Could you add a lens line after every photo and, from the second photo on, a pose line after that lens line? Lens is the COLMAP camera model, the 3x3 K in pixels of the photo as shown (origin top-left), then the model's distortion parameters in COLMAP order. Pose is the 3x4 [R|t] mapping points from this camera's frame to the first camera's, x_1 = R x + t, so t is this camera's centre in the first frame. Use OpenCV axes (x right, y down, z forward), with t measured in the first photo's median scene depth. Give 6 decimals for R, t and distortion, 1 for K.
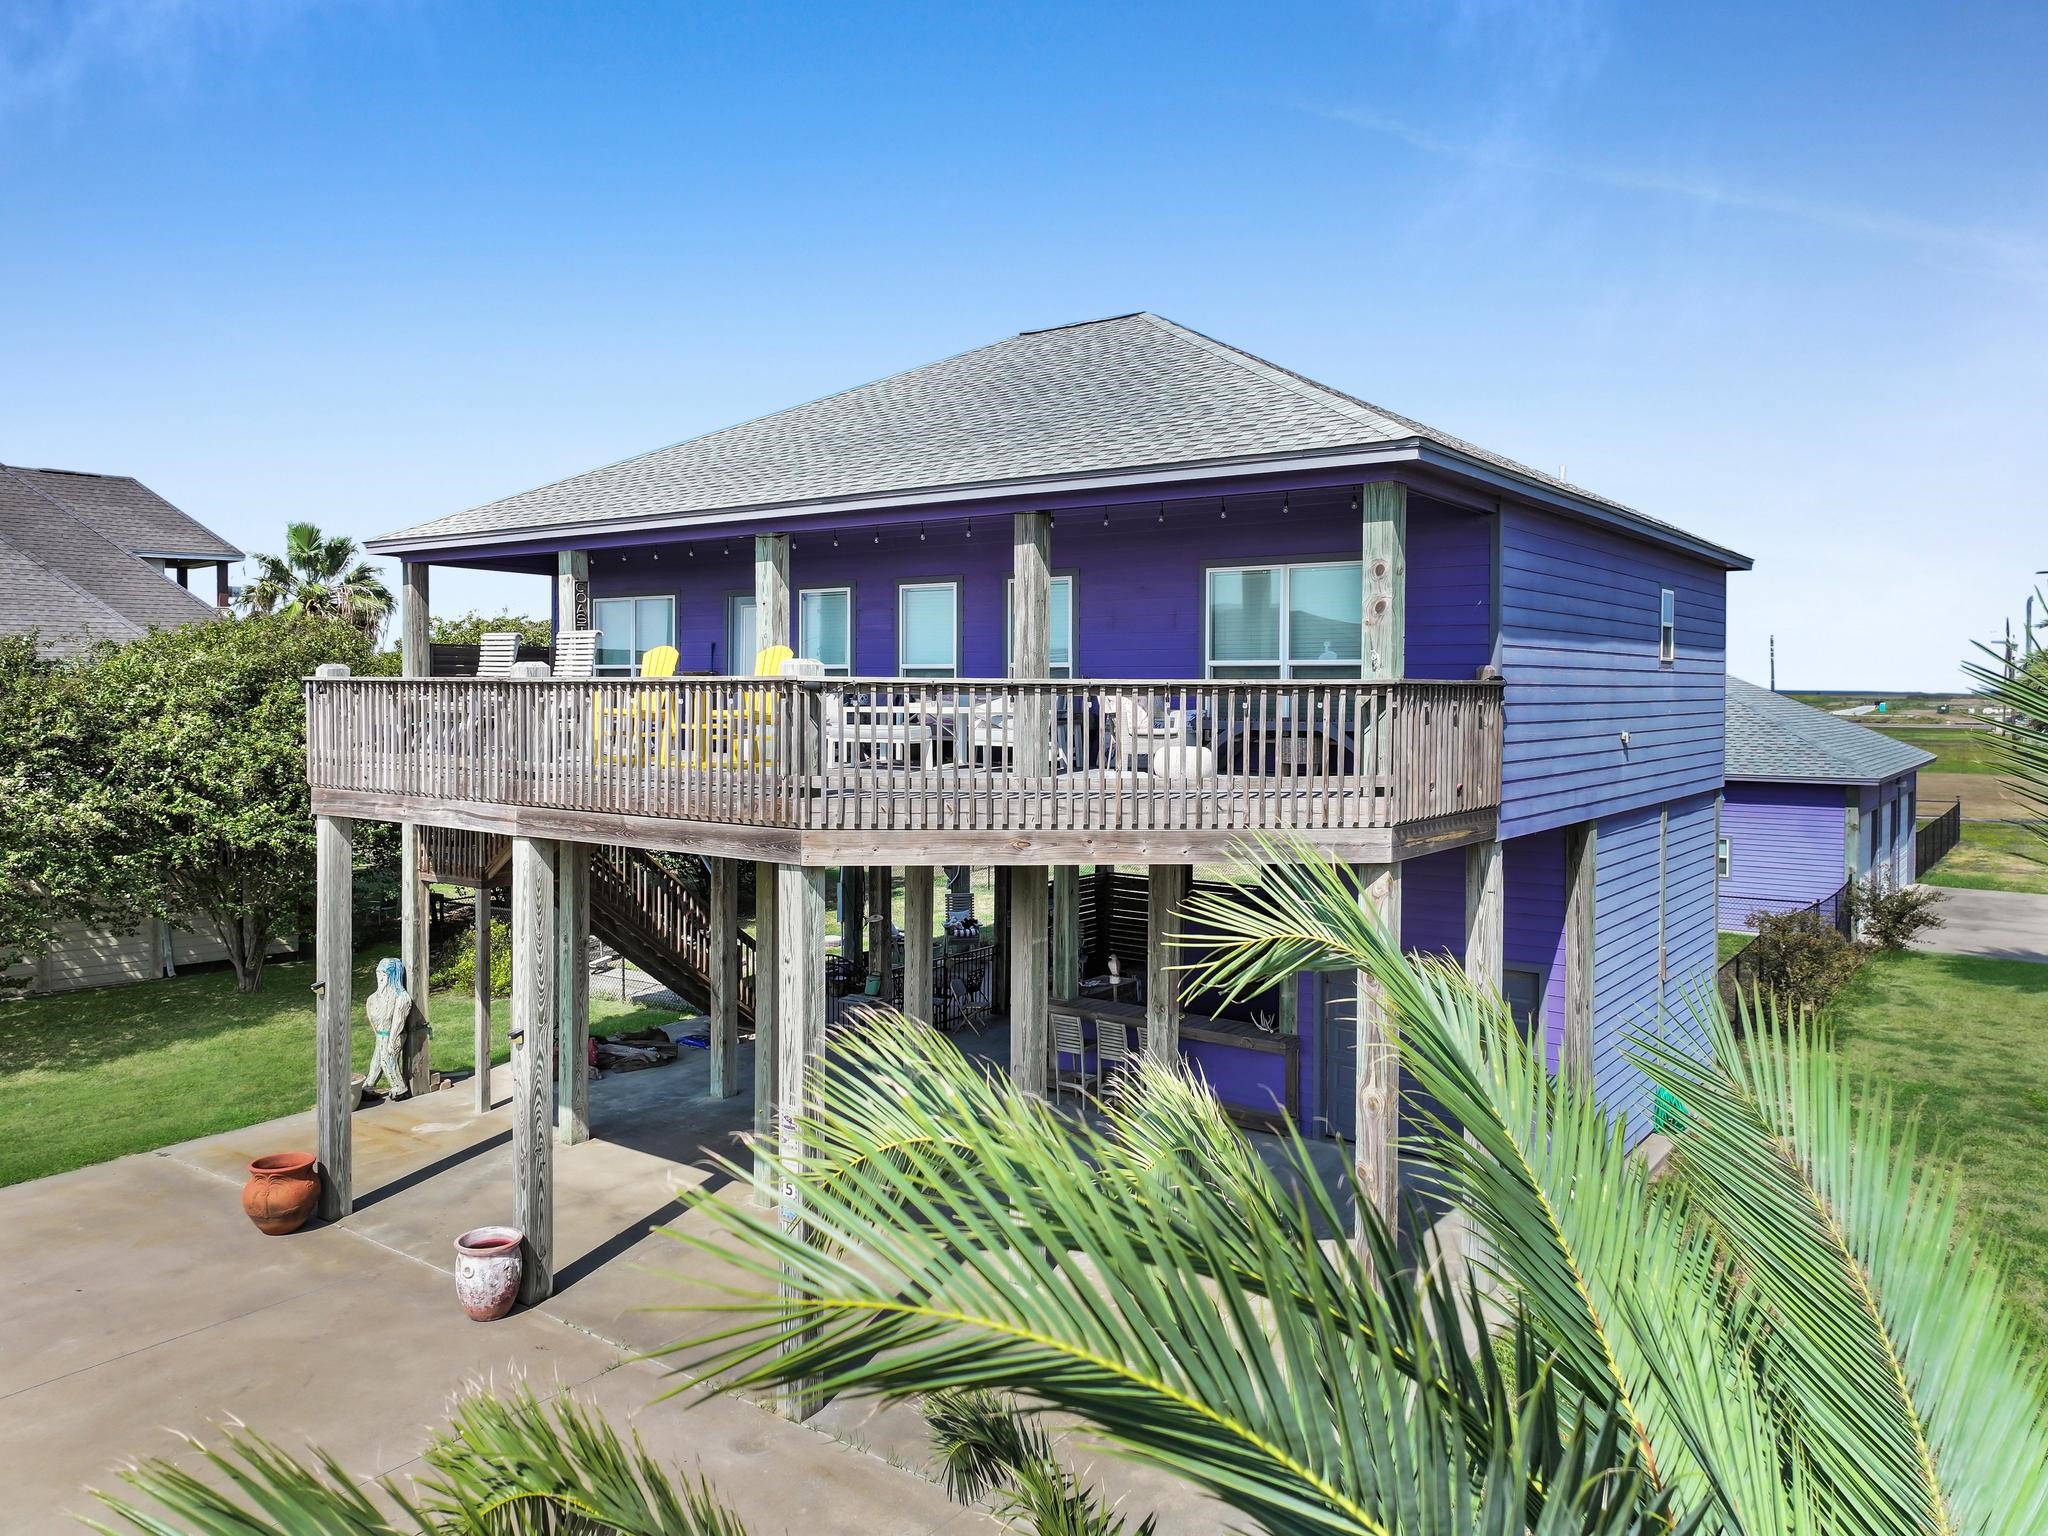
lens RADIAL K [[1468.6, 0, 1021.0], [0, 1468.6, 714.9], [0, 0, 1]] dist [0.004581, 0.005115]
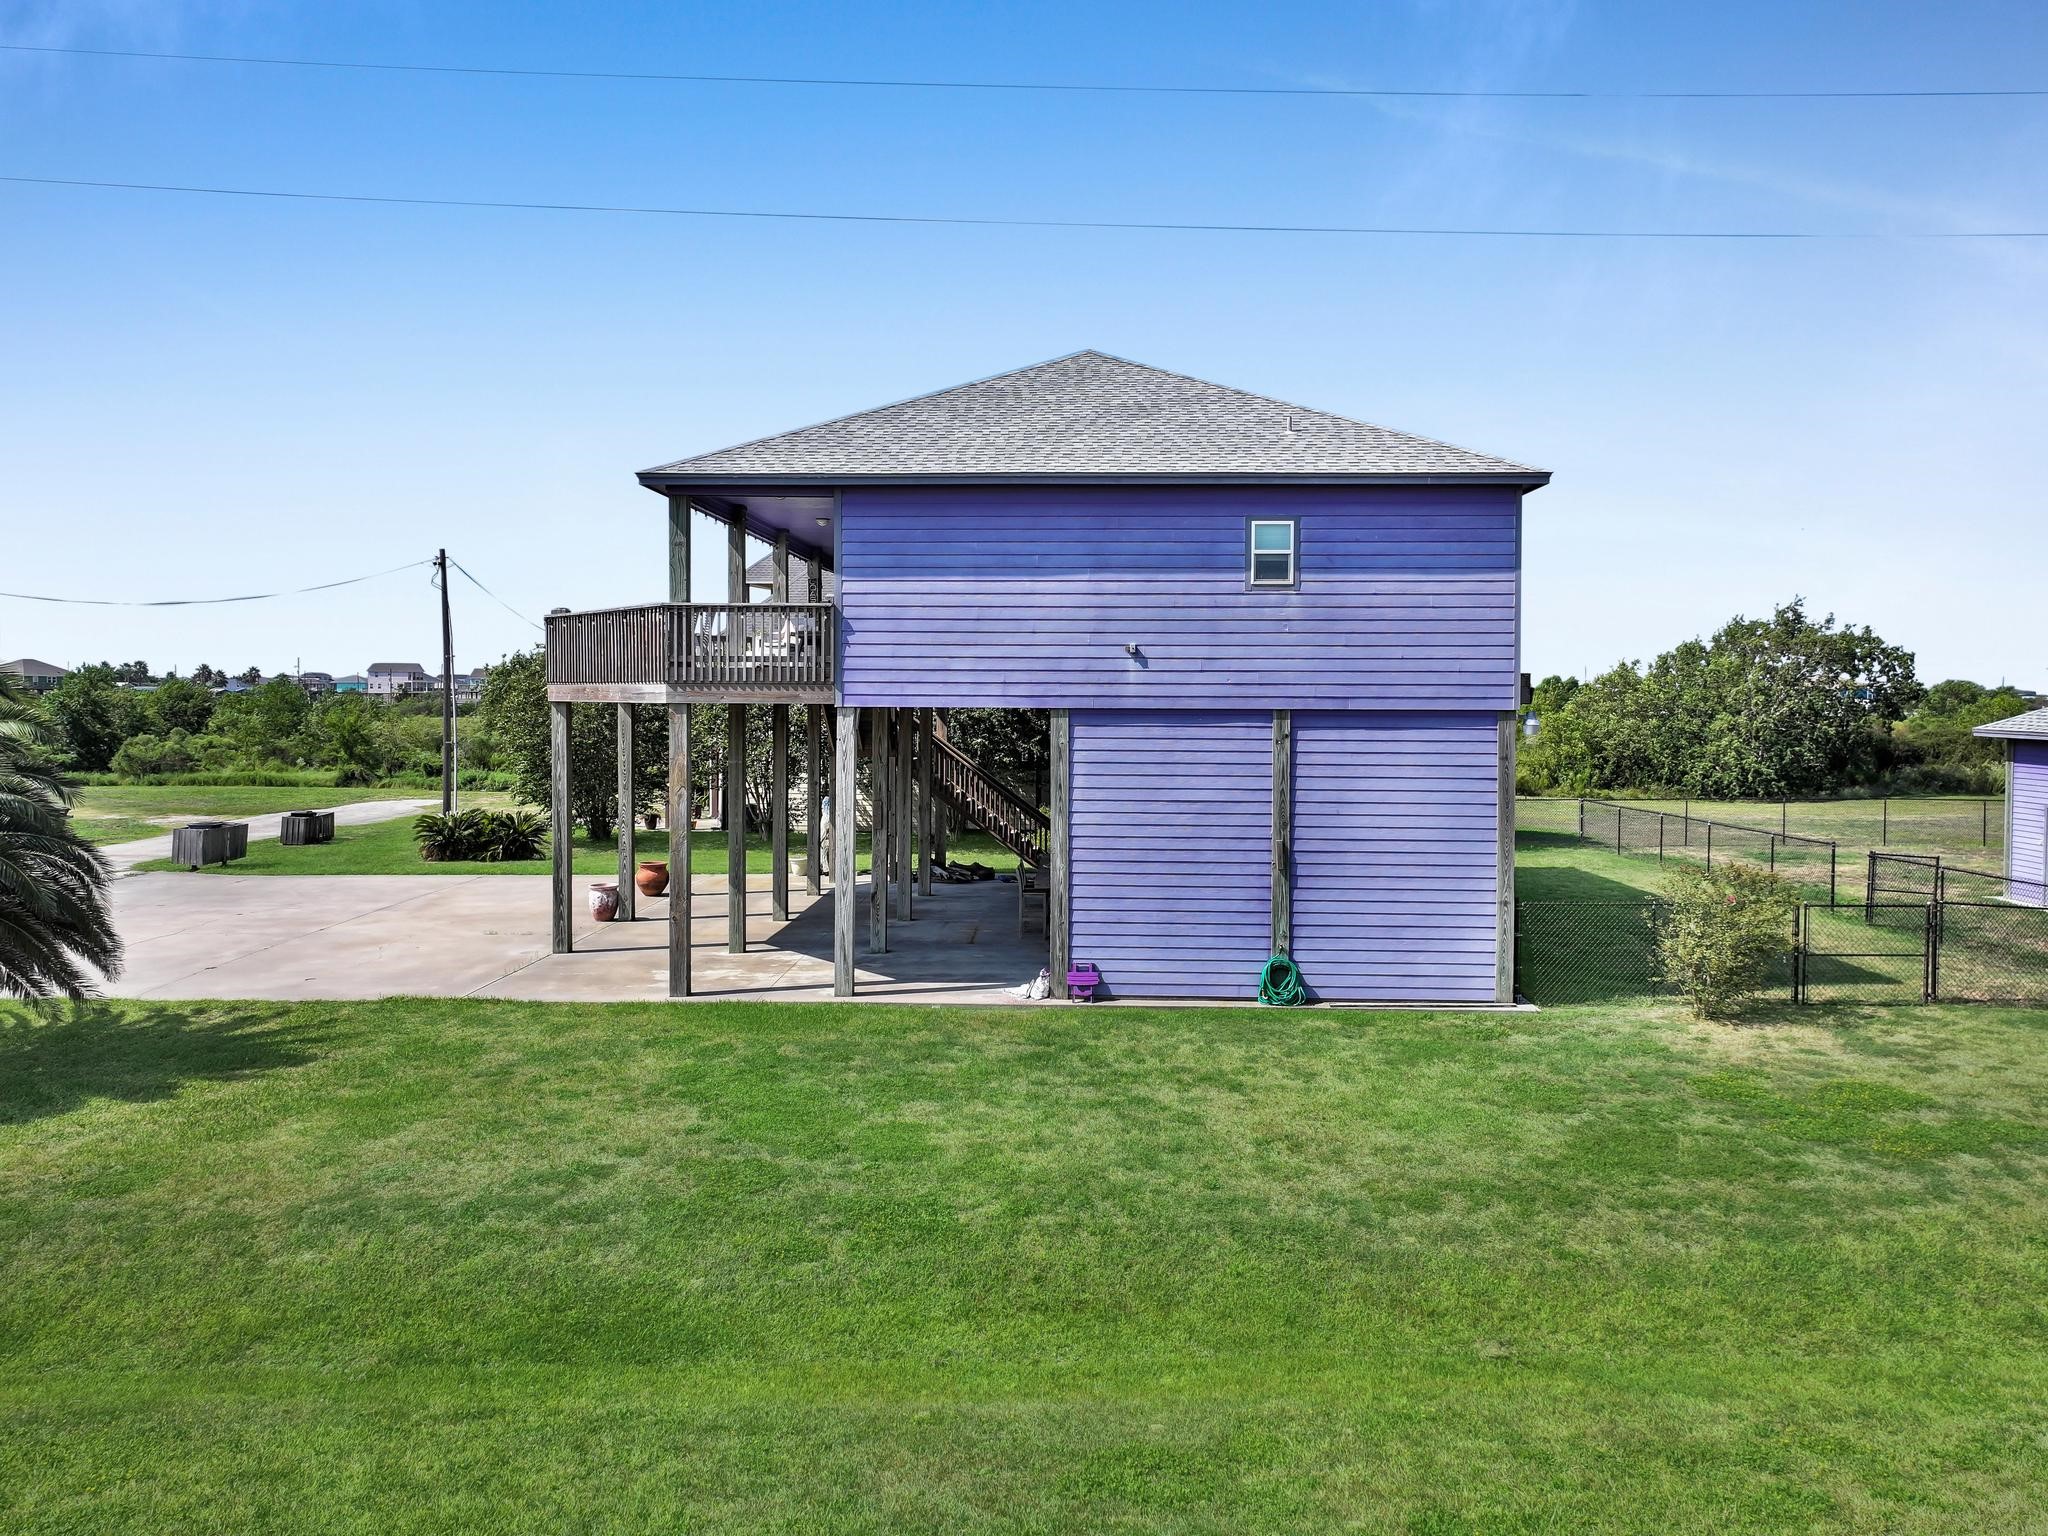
lens RADIAL K [[1437.9, 0, 1024.0], [0, 1437.9, 768.0], [0, 0, 1]] dist [0.002727, 0.001140]
pose [[0.556421, 0.042500, -0.829813, 1.610758], [-0.019479, 0.999084, 0.038108, 0.083855], [0.830672, -0.005040, 0.556739, 0.292577]]
